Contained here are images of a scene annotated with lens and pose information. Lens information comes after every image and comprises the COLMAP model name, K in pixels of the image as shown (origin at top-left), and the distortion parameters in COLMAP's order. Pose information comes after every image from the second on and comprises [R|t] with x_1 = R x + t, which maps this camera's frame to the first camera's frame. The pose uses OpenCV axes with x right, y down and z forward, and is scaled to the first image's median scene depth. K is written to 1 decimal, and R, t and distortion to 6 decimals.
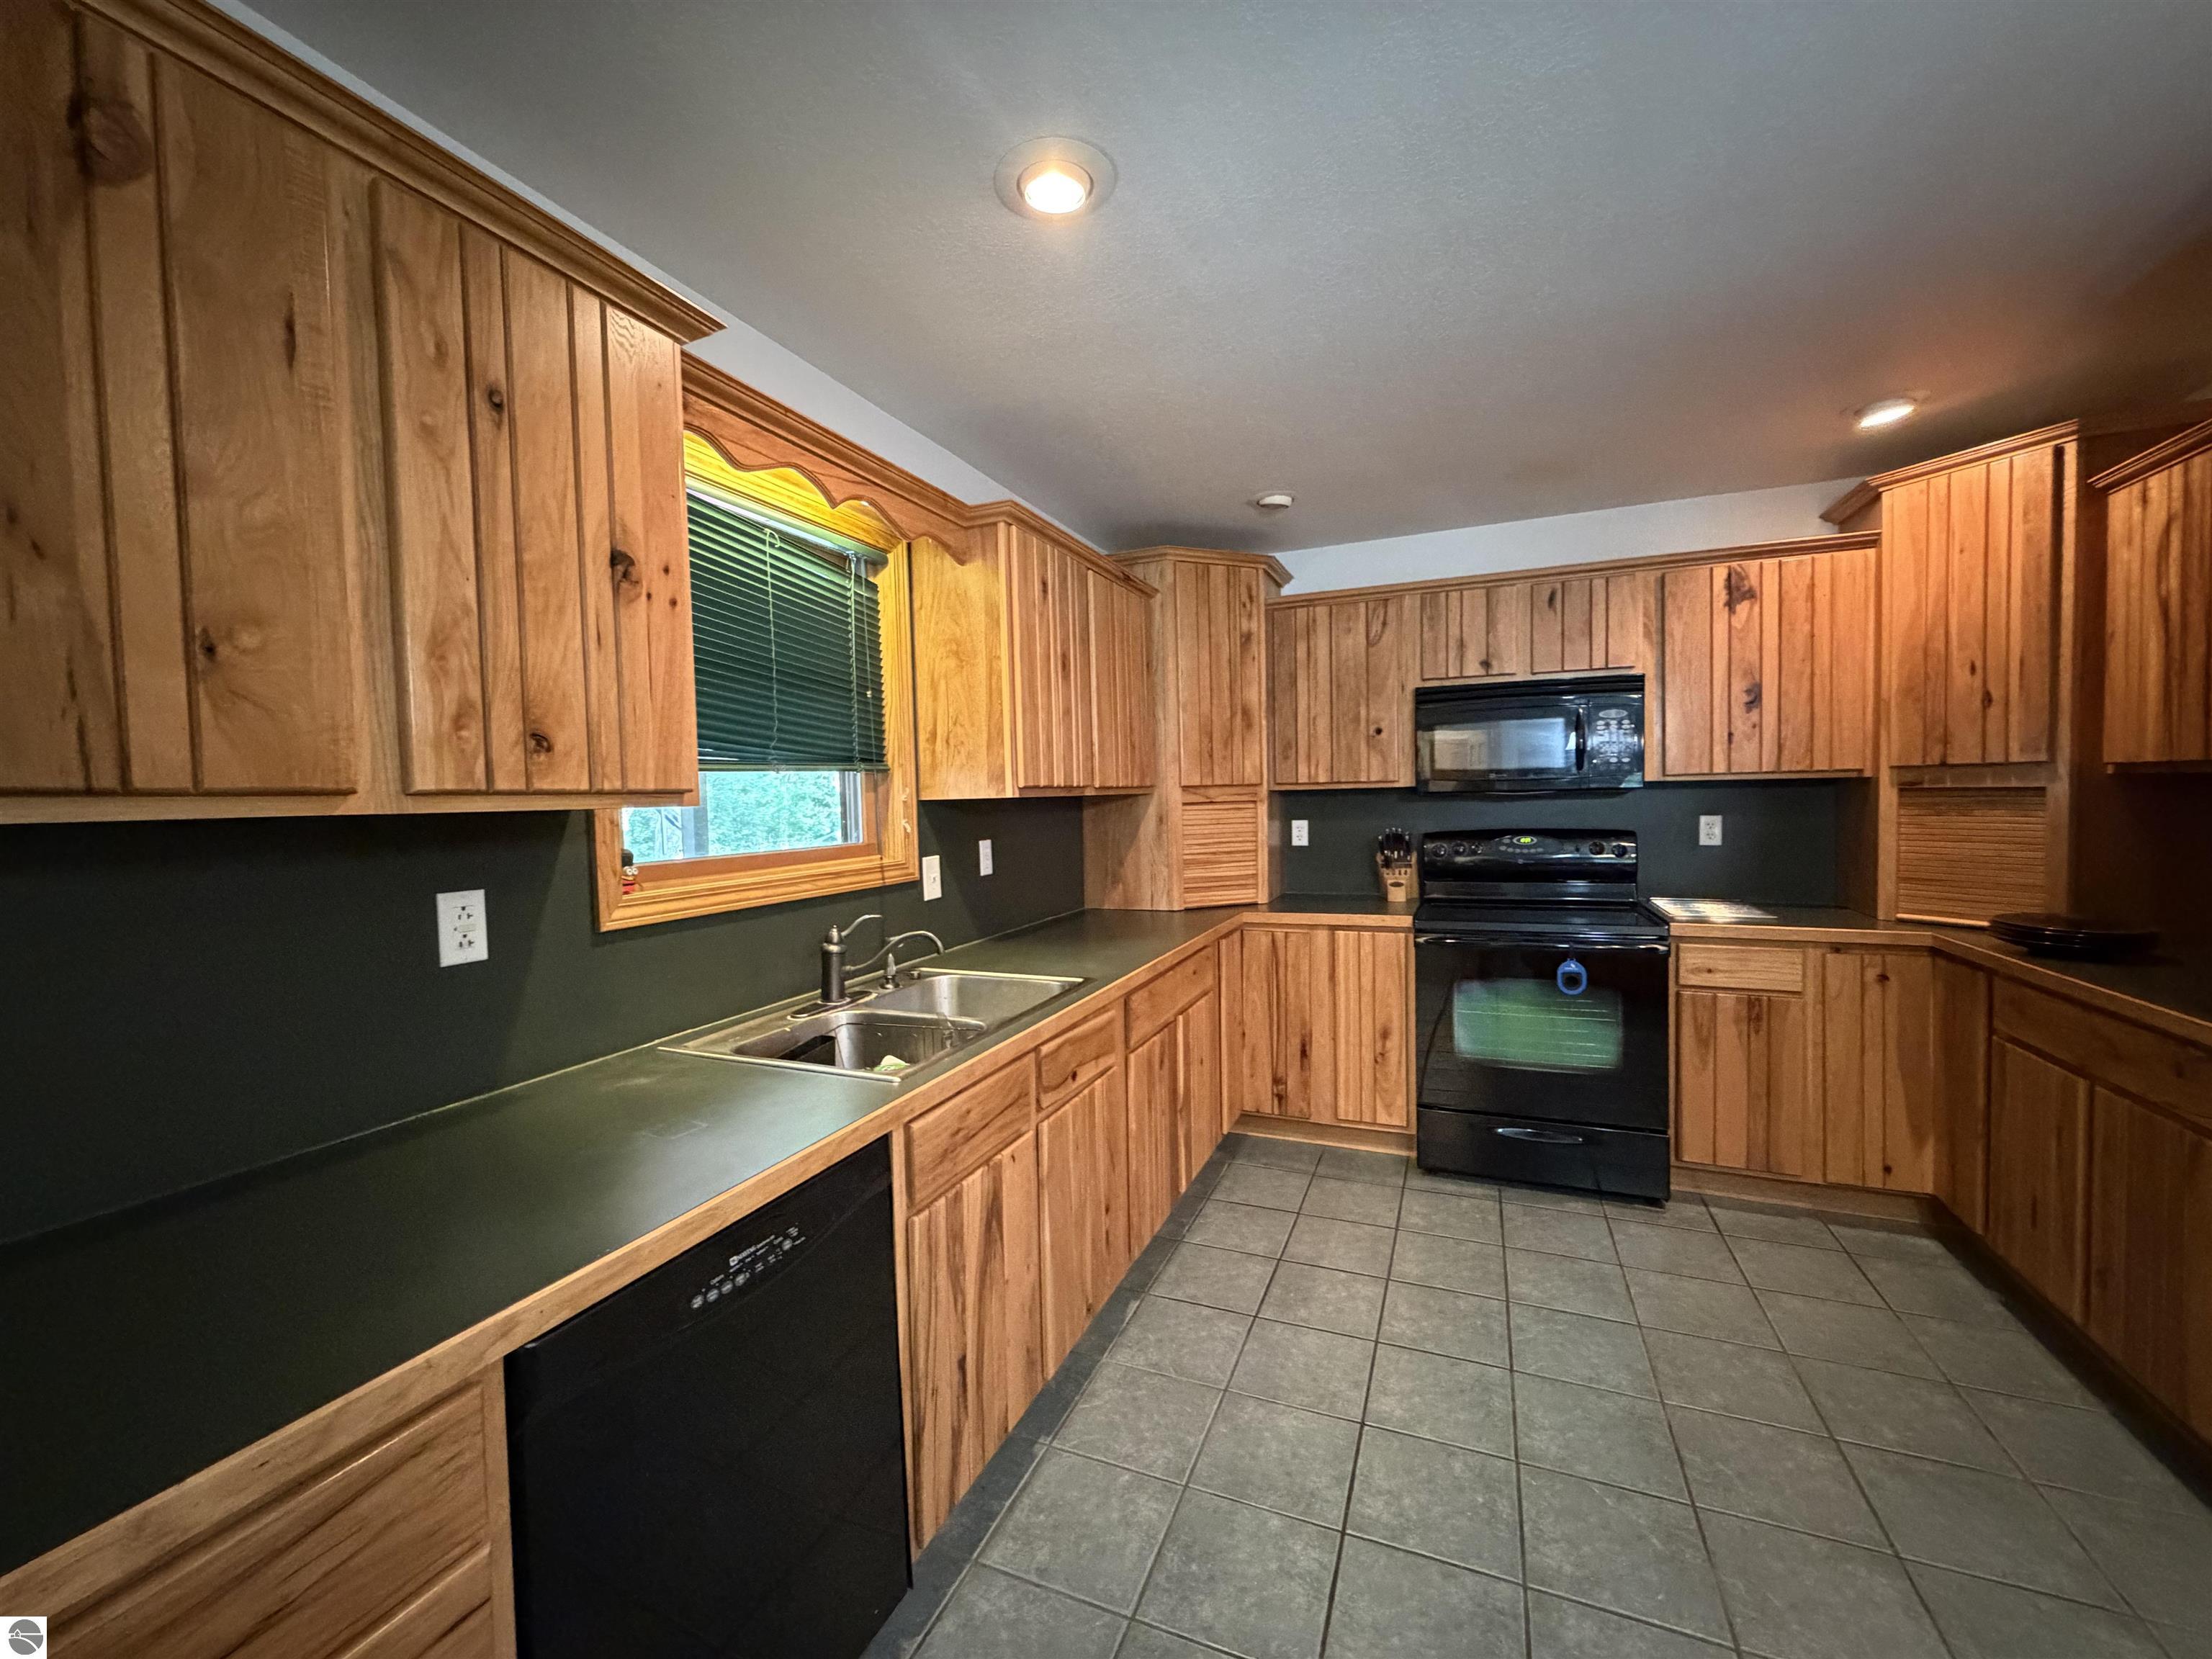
lens RADIAL K [[880.7, 0, 1100.6], [0, 880.7, 828.9], [0, 0, 1]] dist [-0.000841, -0.000688]
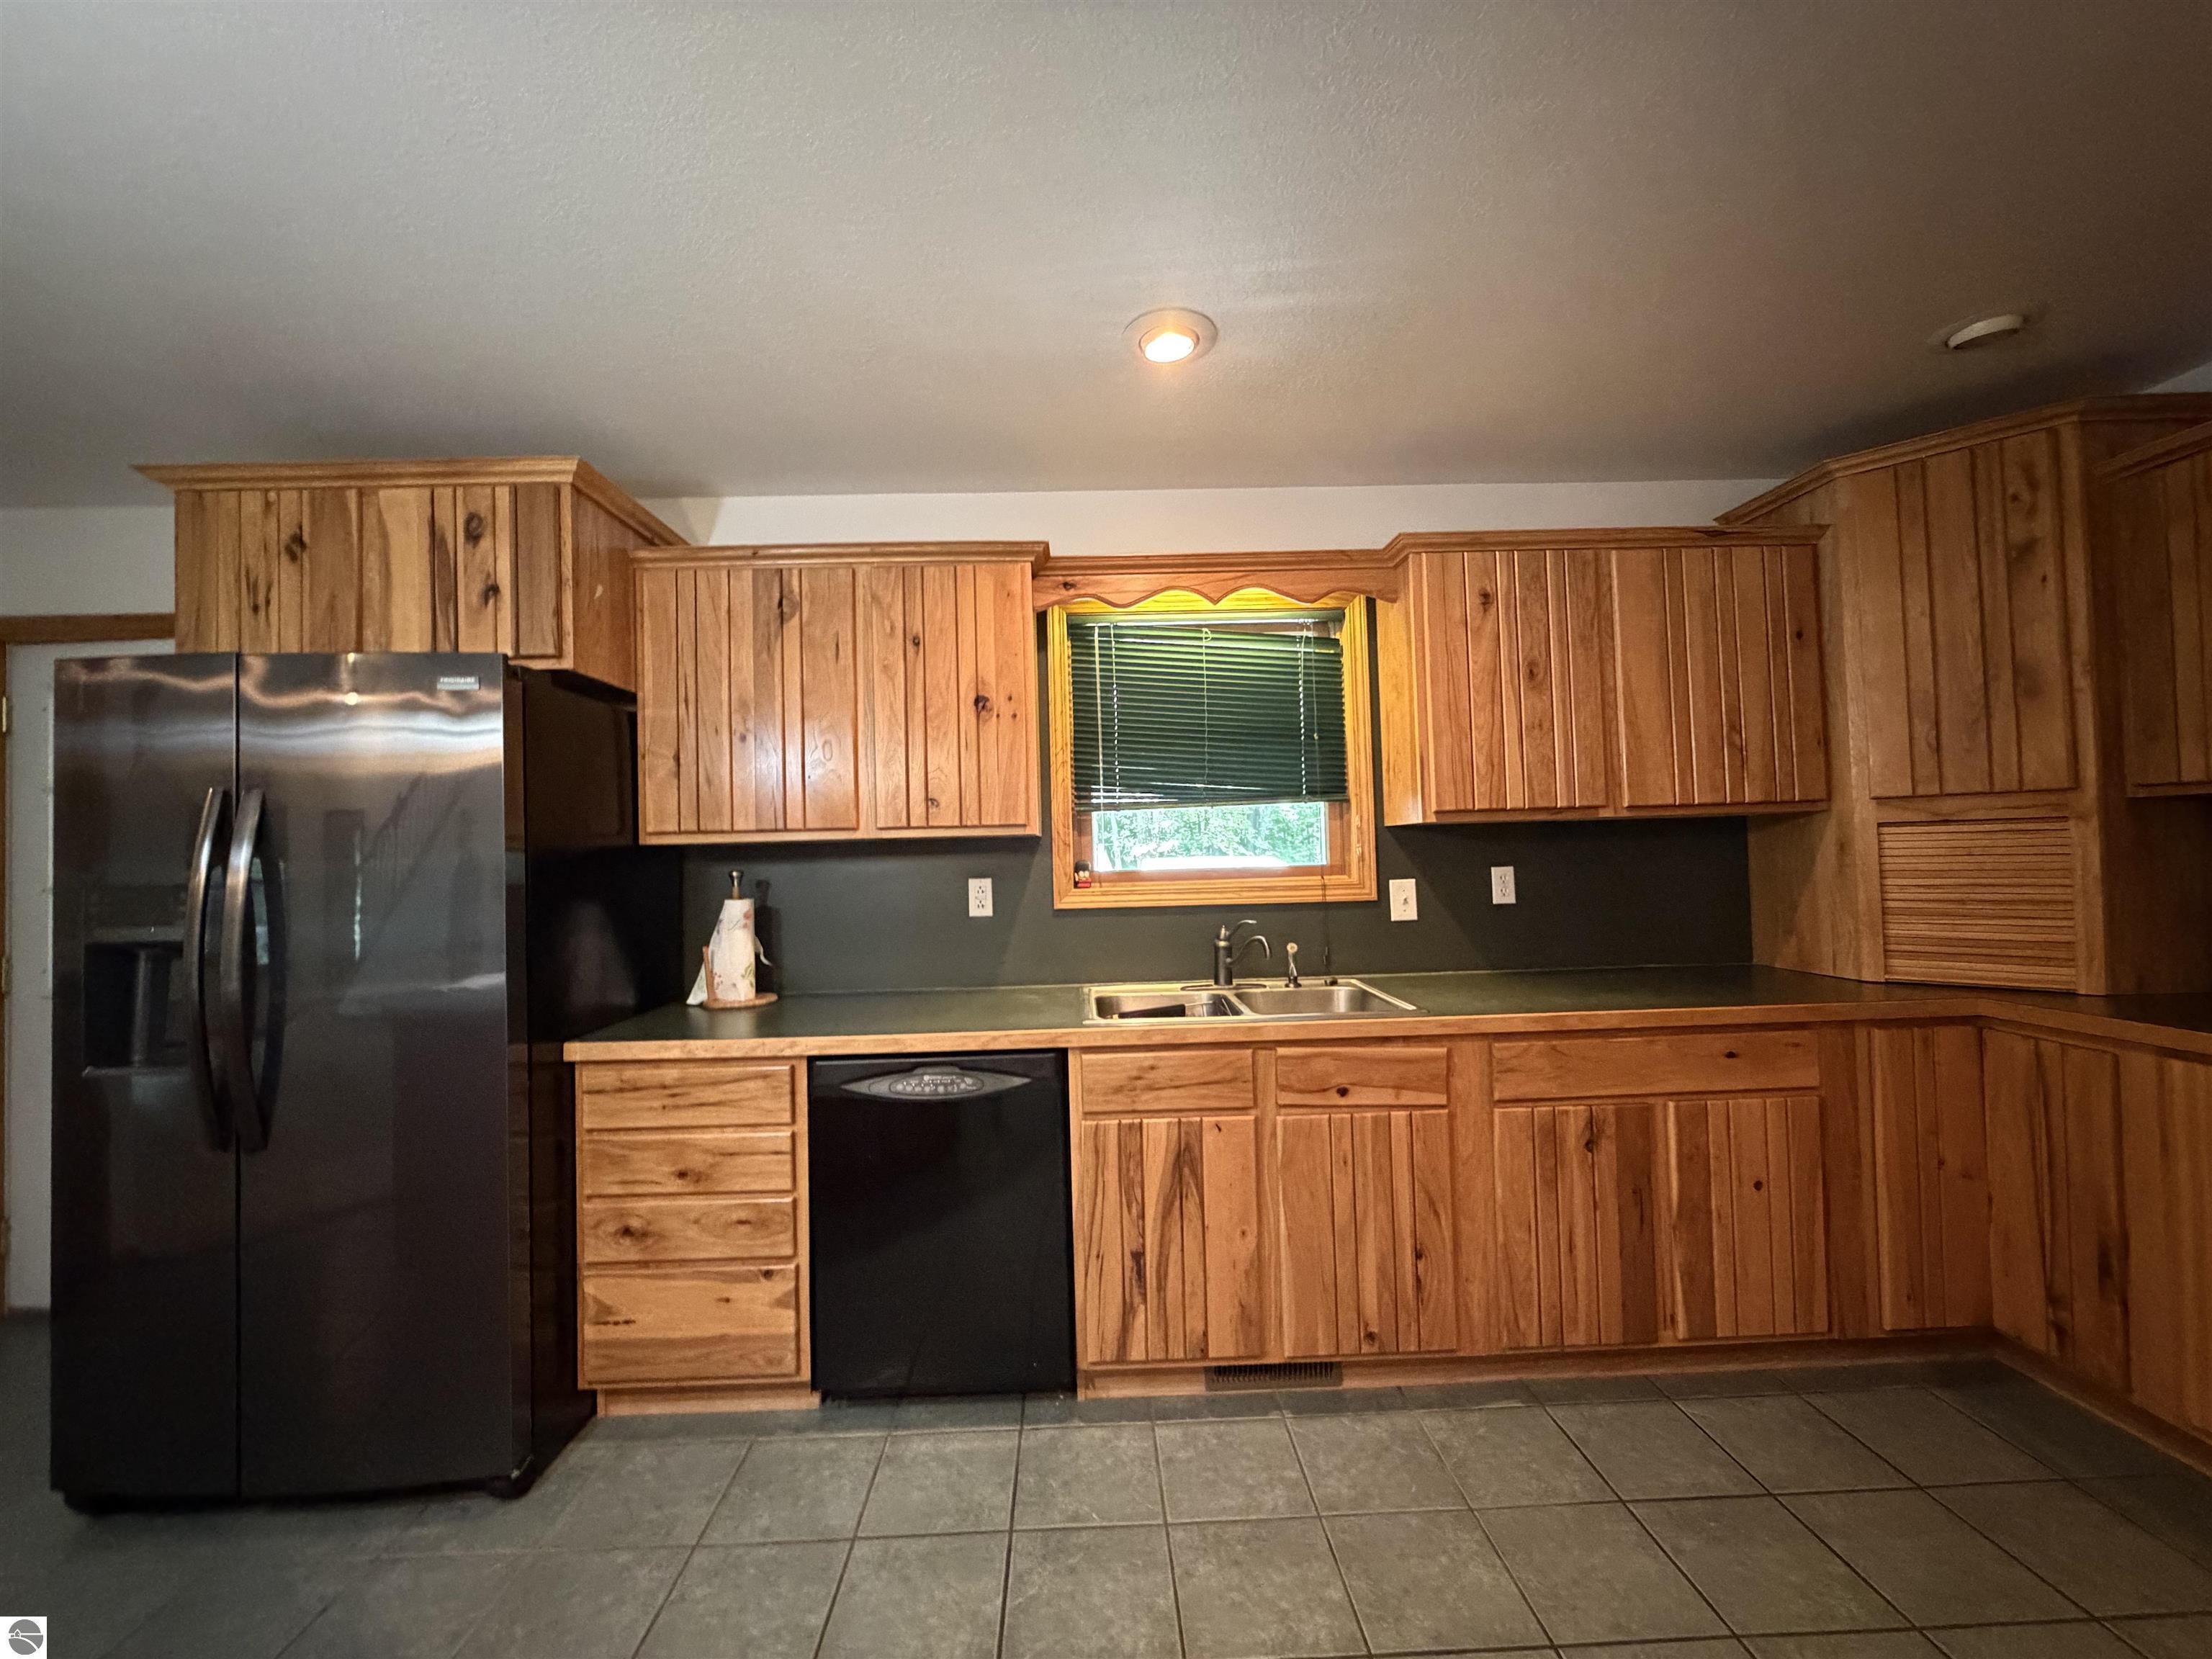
lens RADIAL K [[880.7, 0, 1096.8], [0, 880.7, 828.0], [0, 0, 1]] dist [-0.000841, -0.000688]
pose [[0.412641, -0.012422, -0.910809, 0.663232], [-0.016954, 0.999629, -0.021315, -0.001752], [0.910736, 0.024238, 0.412277, 0.252836]]
